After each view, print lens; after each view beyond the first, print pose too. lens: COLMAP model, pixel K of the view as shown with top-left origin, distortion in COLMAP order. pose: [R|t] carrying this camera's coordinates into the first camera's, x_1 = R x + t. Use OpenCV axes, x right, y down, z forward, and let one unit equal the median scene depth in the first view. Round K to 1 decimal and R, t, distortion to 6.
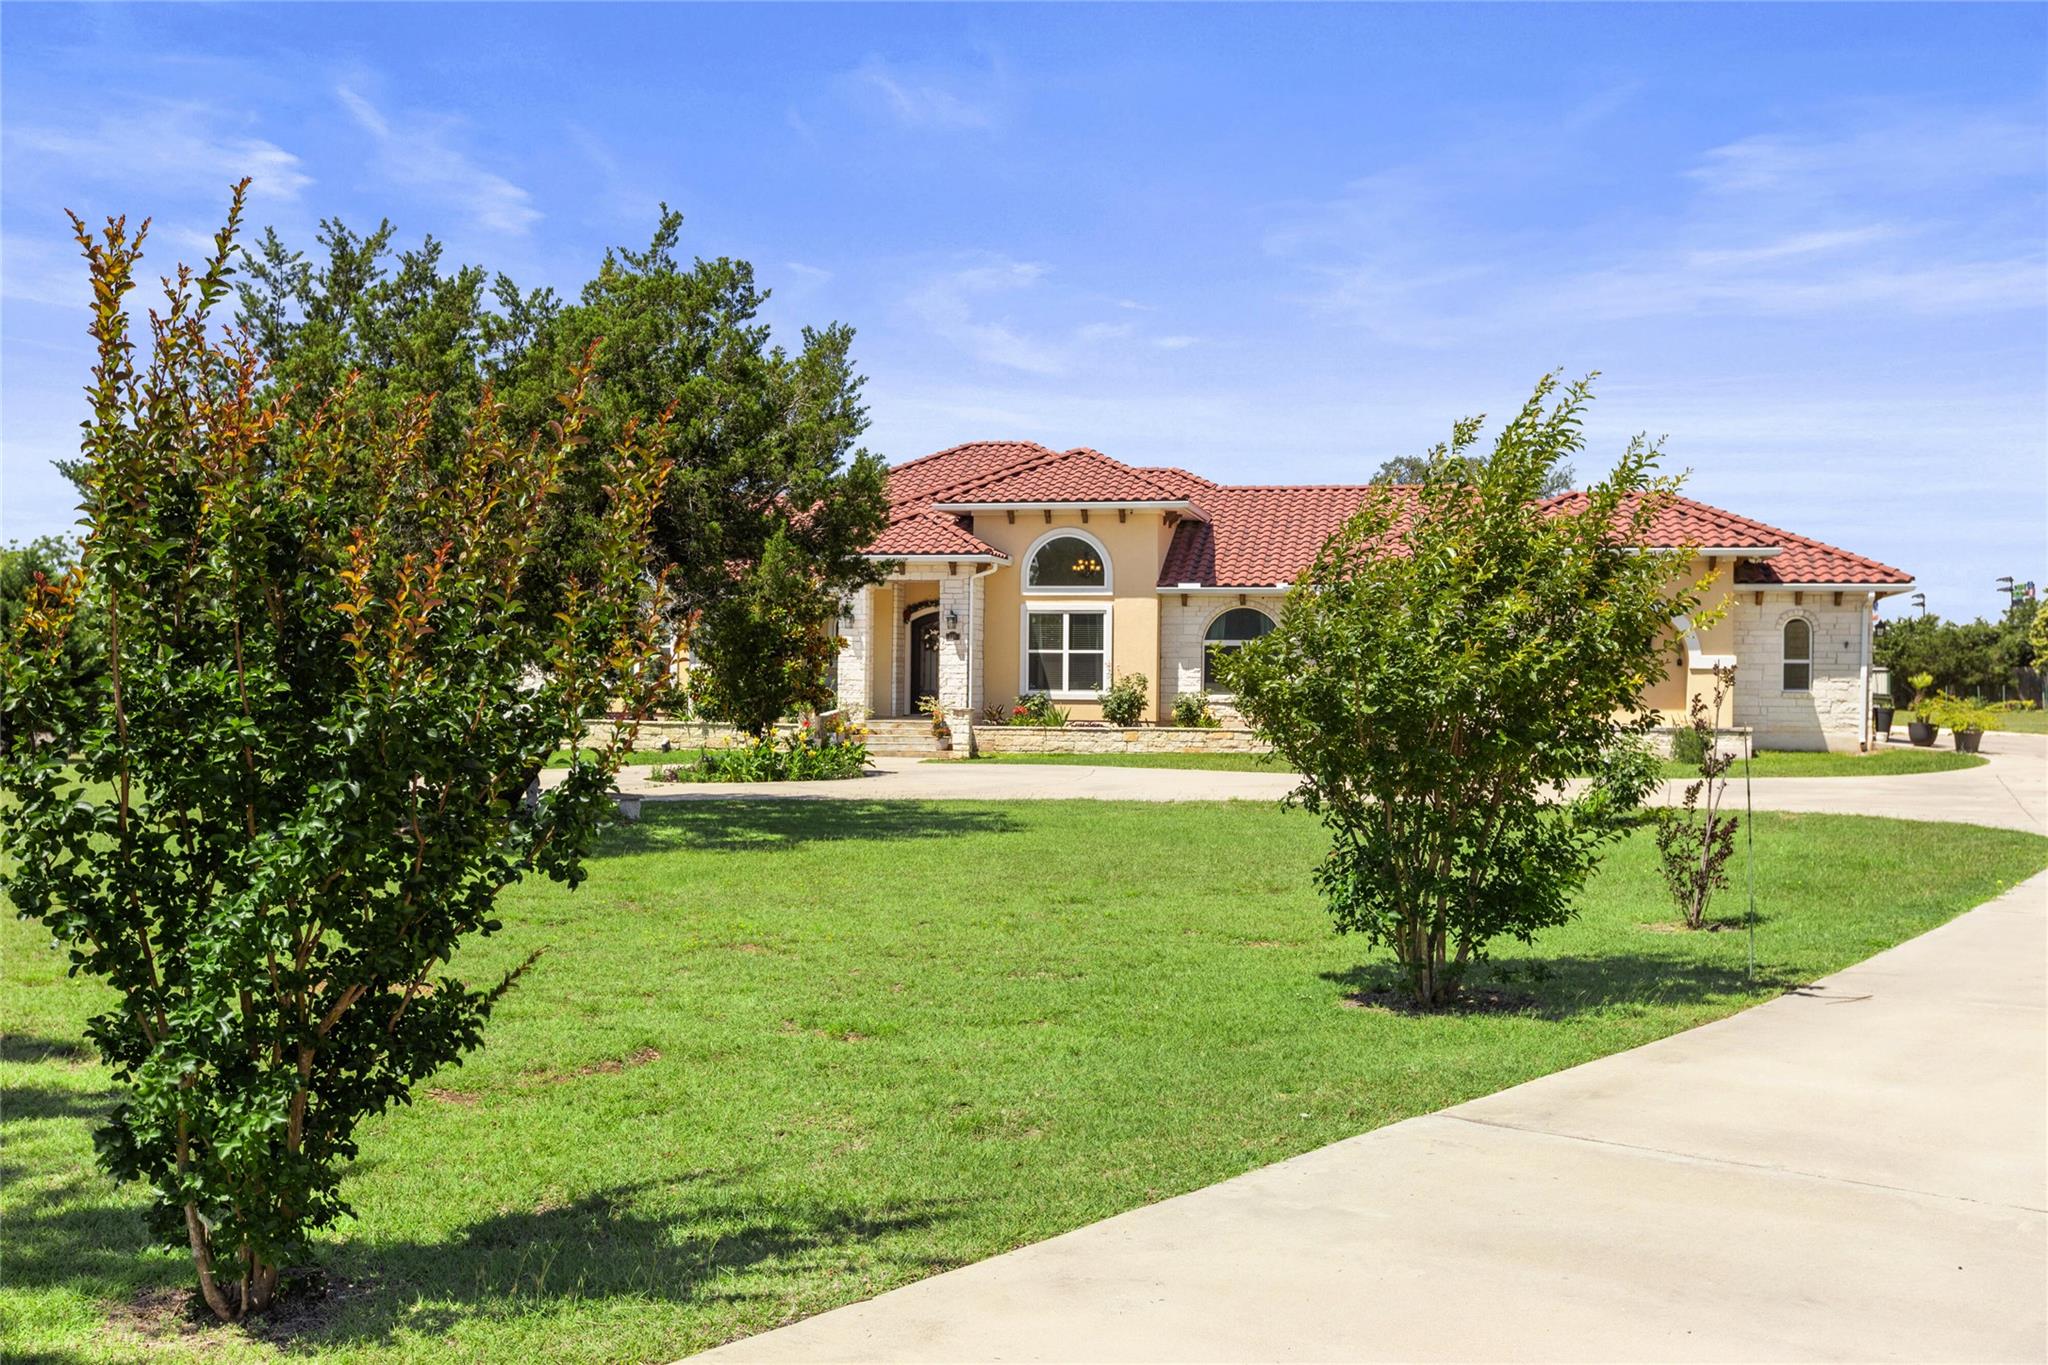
lens RADIAL K [[1957.1, 0, 1024.0], [0, 1957.1, 682.5], [0, 0, 1]] dist [-0.002192, 0.002378]
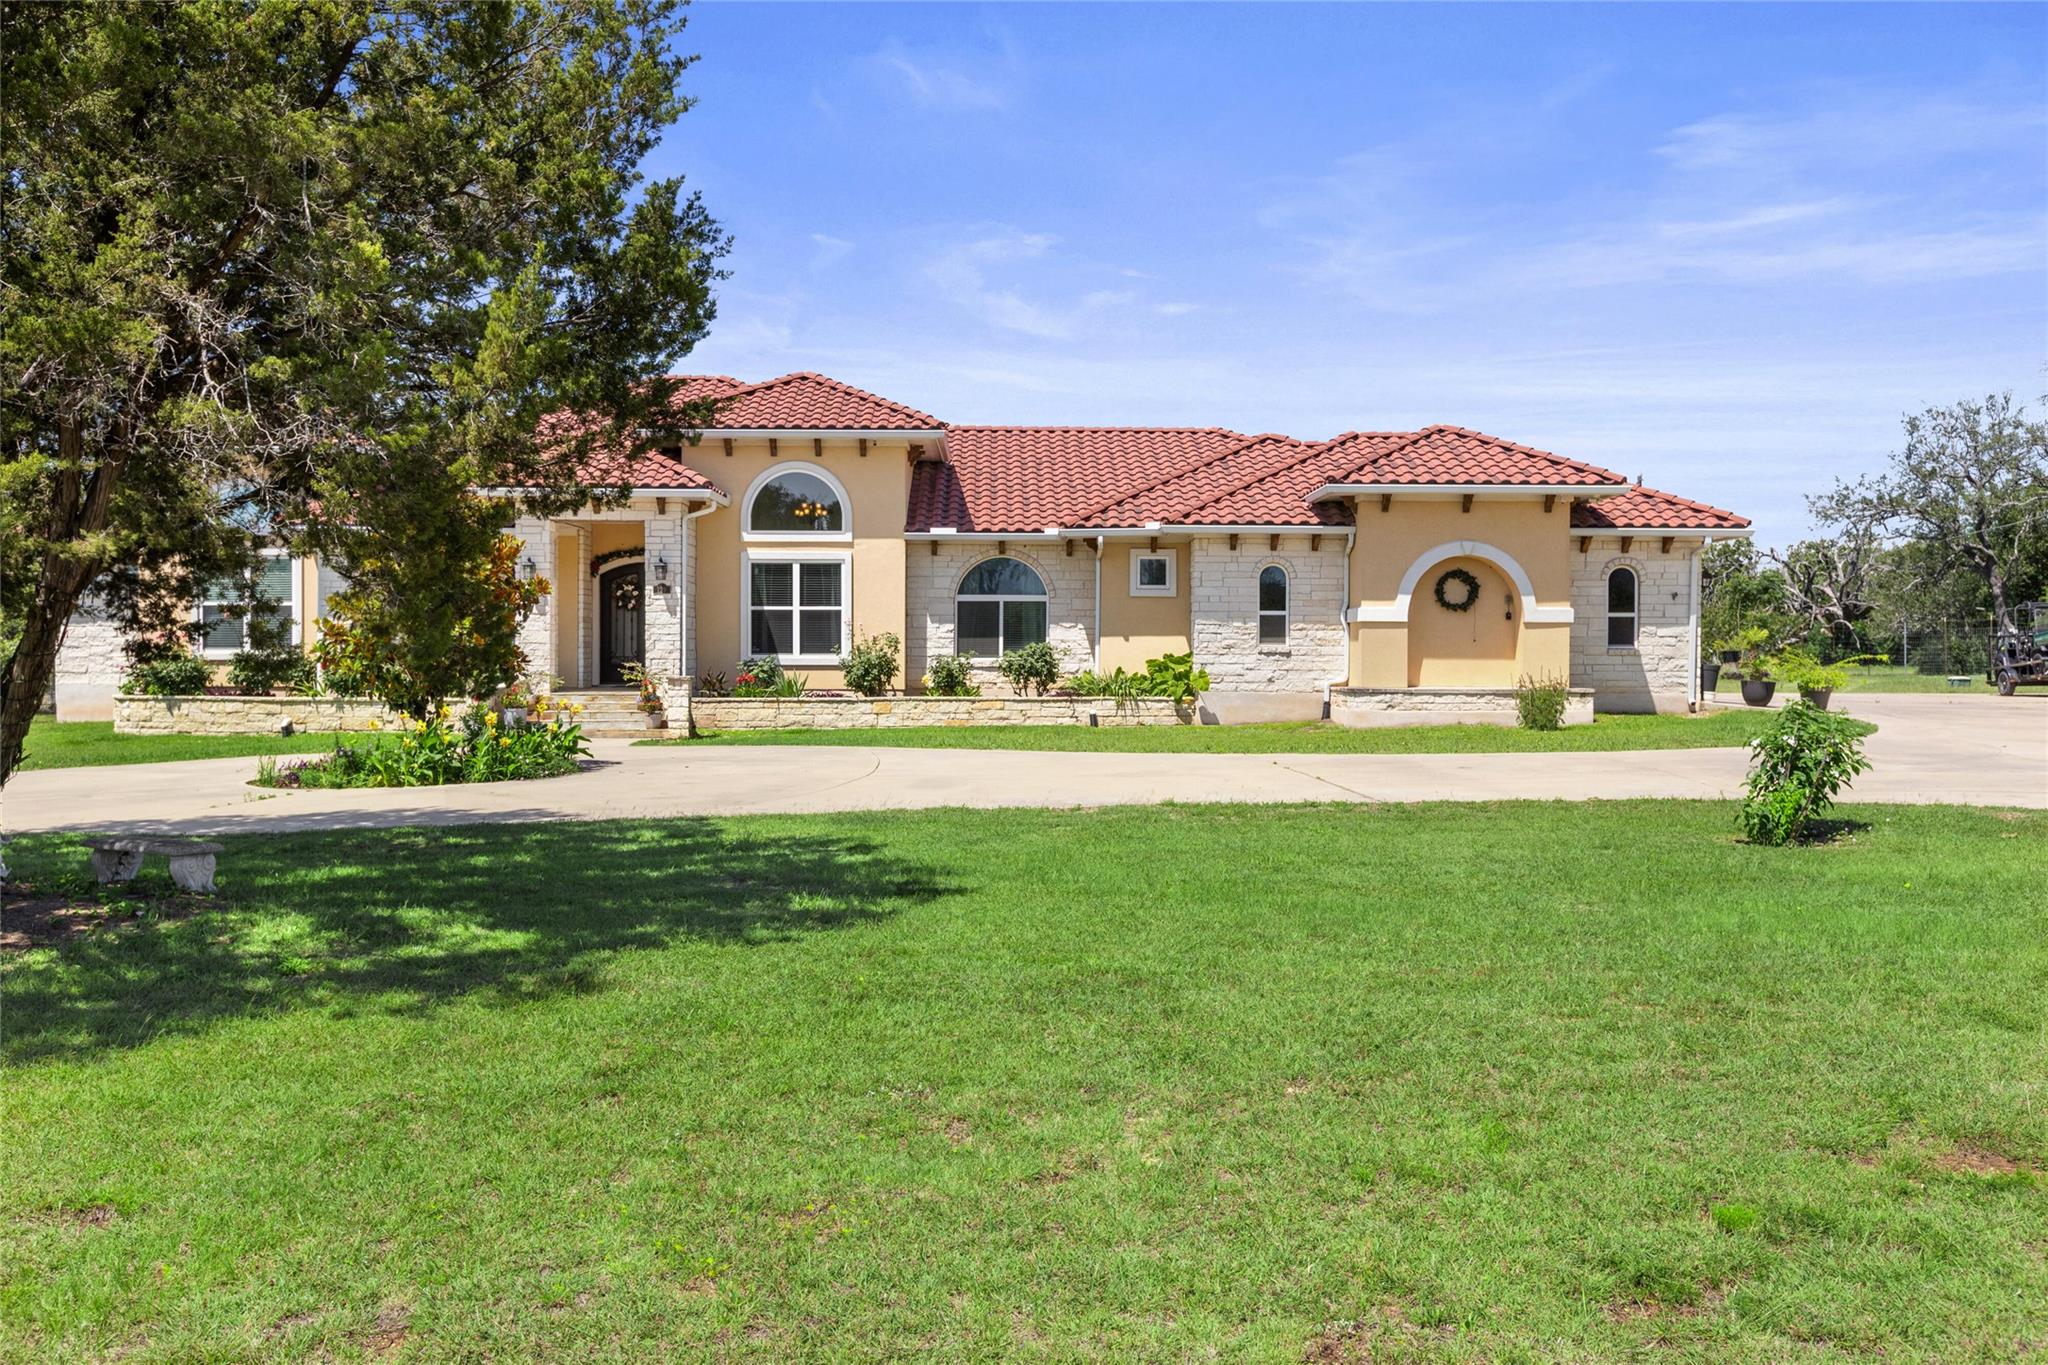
lens RADIAL K [[1637.2, 0, 1017.6], [0, 1637.2, 672.9], [0, 0, 1]] dist [0.011130, 0.004250]
pose [[0.973089, -0.010321, 0.230198, -0.049900], [0.007870, 0.999902, 0.011562, 0.004821], [-0.230295, -0.009440, 0.973075, 0.297685]]
